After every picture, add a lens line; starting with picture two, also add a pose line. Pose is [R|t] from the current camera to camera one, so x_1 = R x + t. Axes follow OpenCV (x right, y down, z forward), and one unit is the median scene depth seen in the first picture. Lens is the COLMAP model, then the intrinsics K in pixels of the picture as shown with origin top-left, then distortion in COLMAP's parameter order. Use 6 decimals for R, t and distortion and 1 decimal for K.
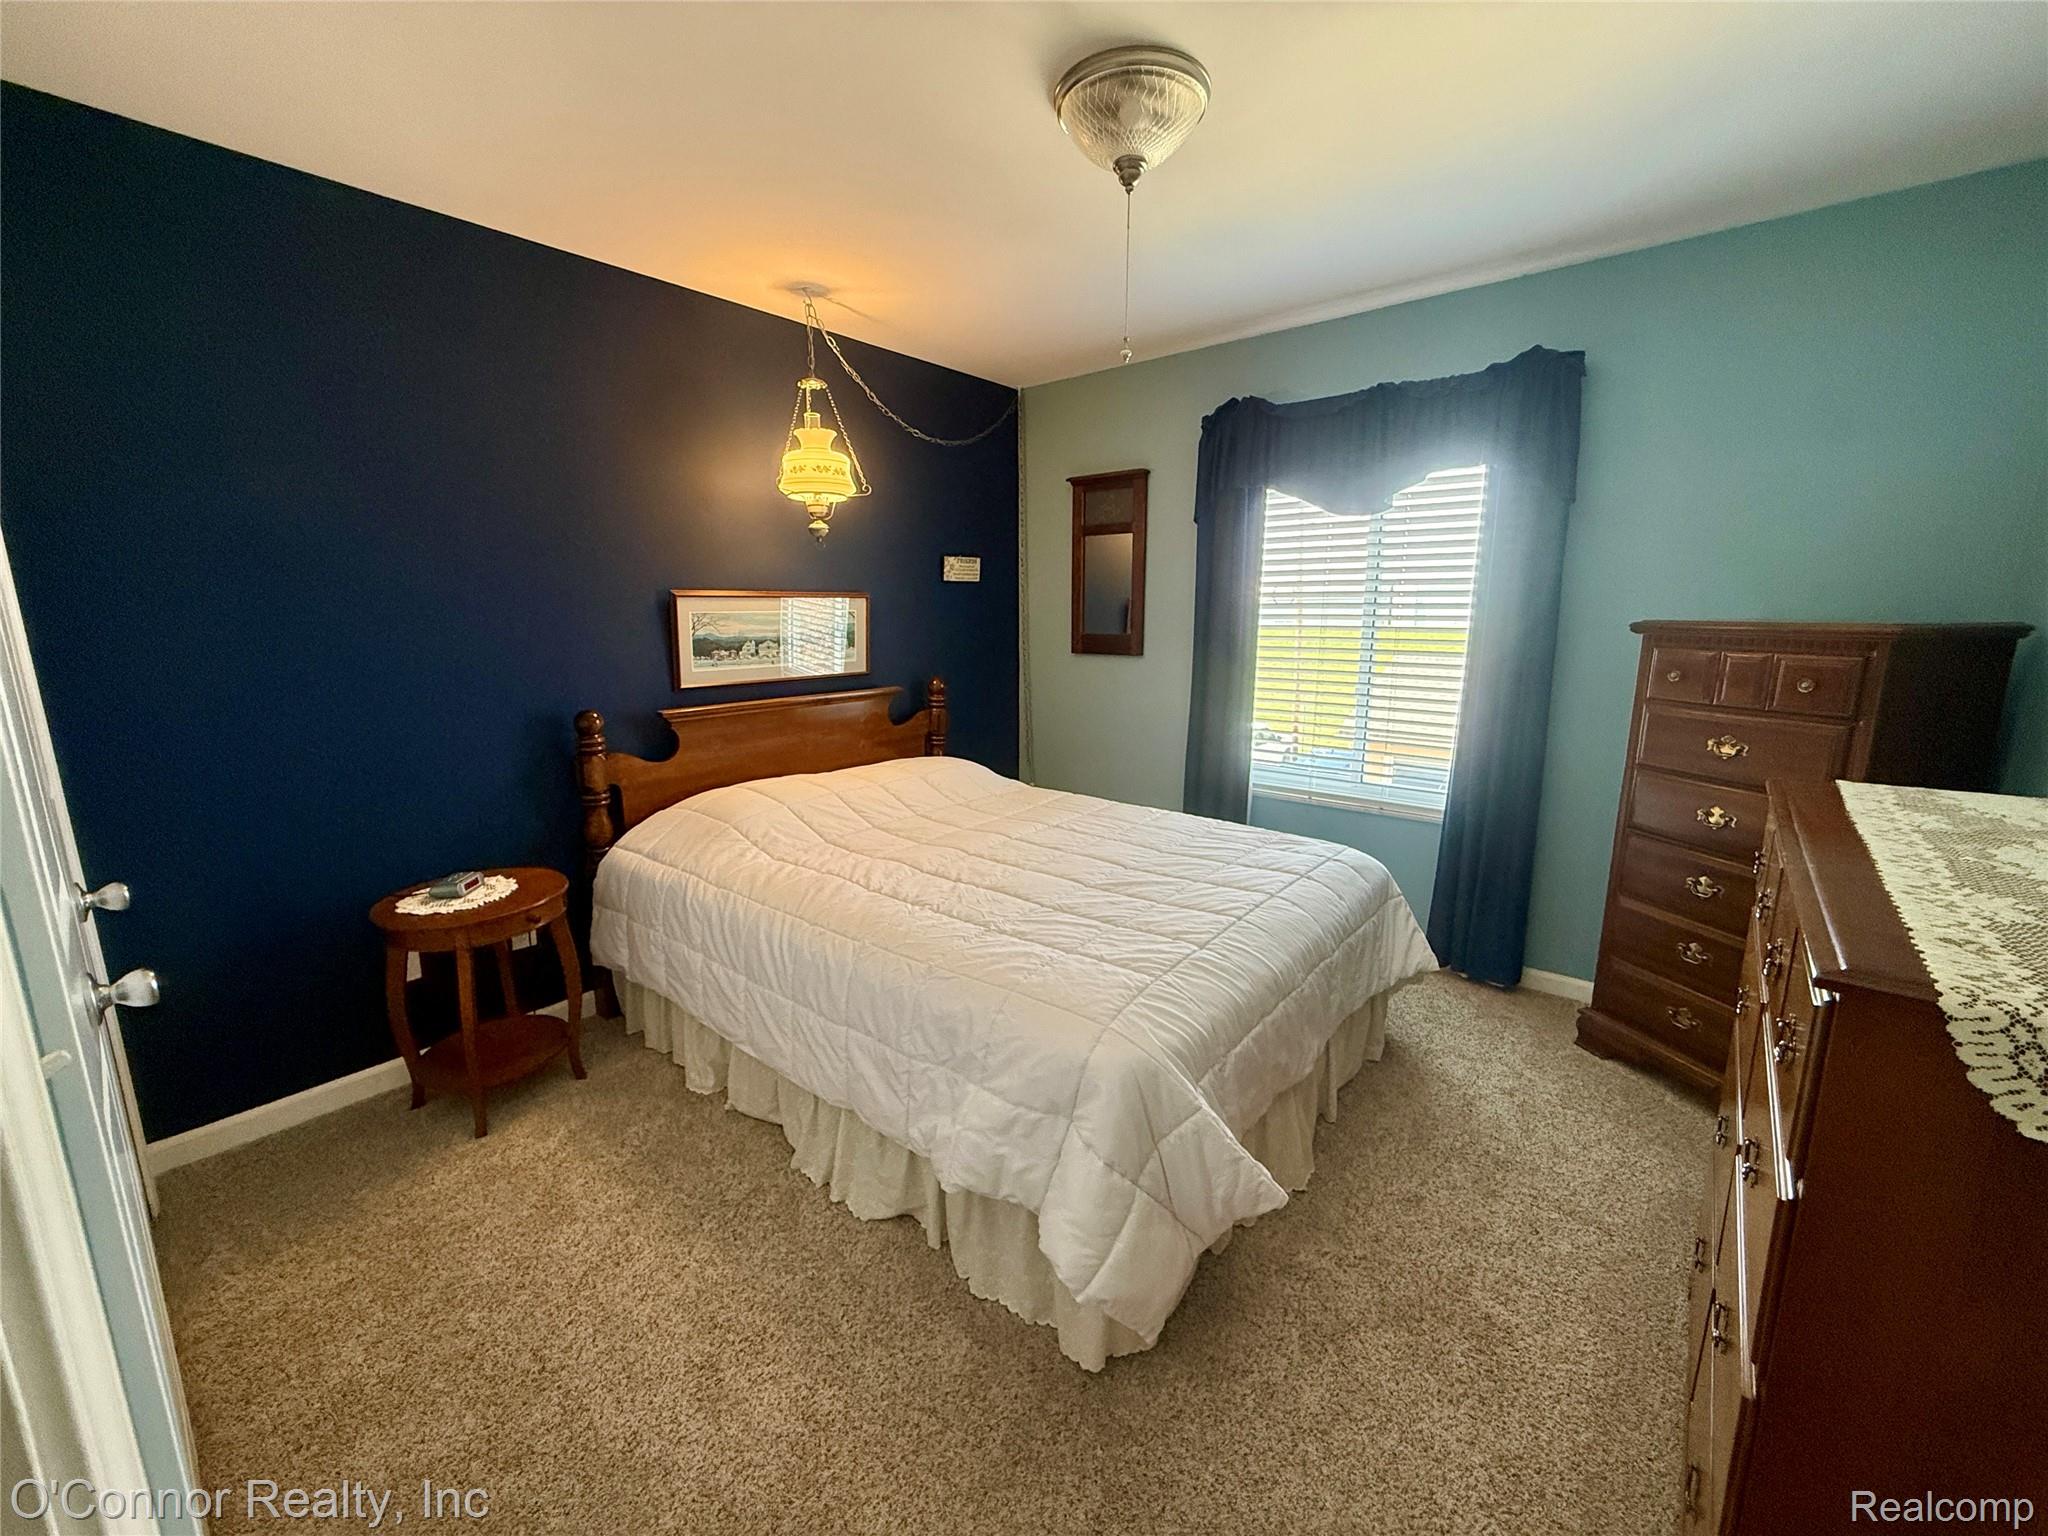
lens RADIAL K [[819.0, 0, 1019.9], [0, 819.0, 766.2], [0, 0, 1]] dist [0.002762, -0.000293]
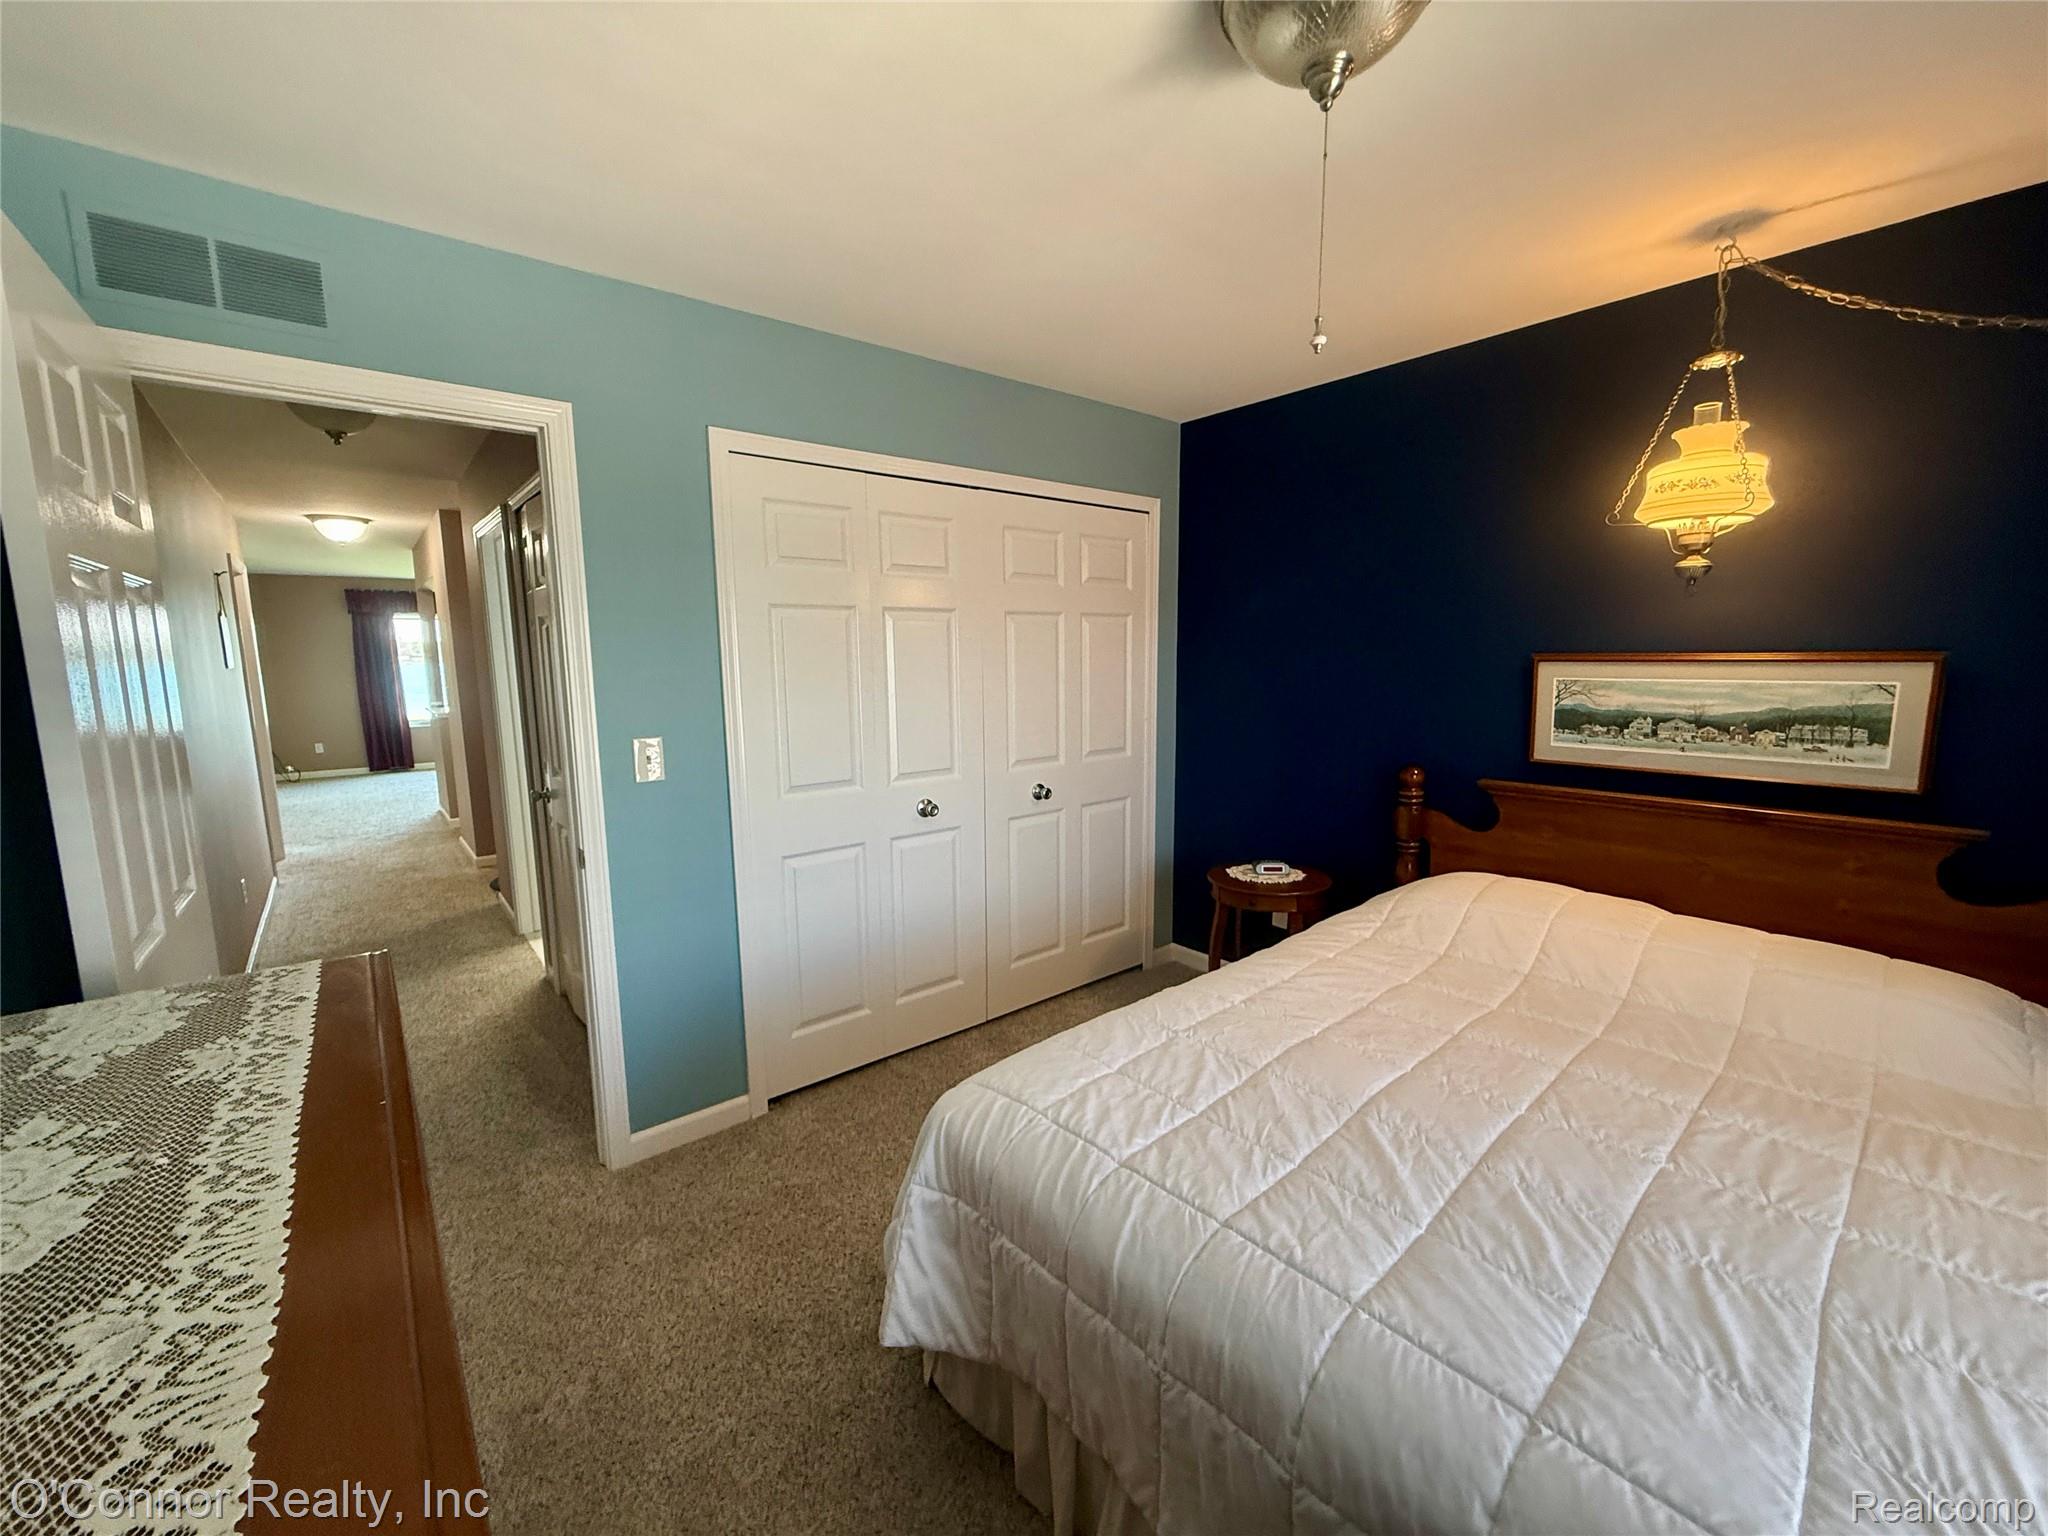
lens RADIAL K [[819.0, 0, 1019.9], [0, 819.0, 766.2], [0, 0, 1]] dist [0.002762, -0.000293]
pose [[-0.170924, 0.143055, -0.974844, 0.556592], [-0.177647, 0.968714, 0.173304, -0.145377], [0.969137, 0.202800, -0.140163, 0.579537]]
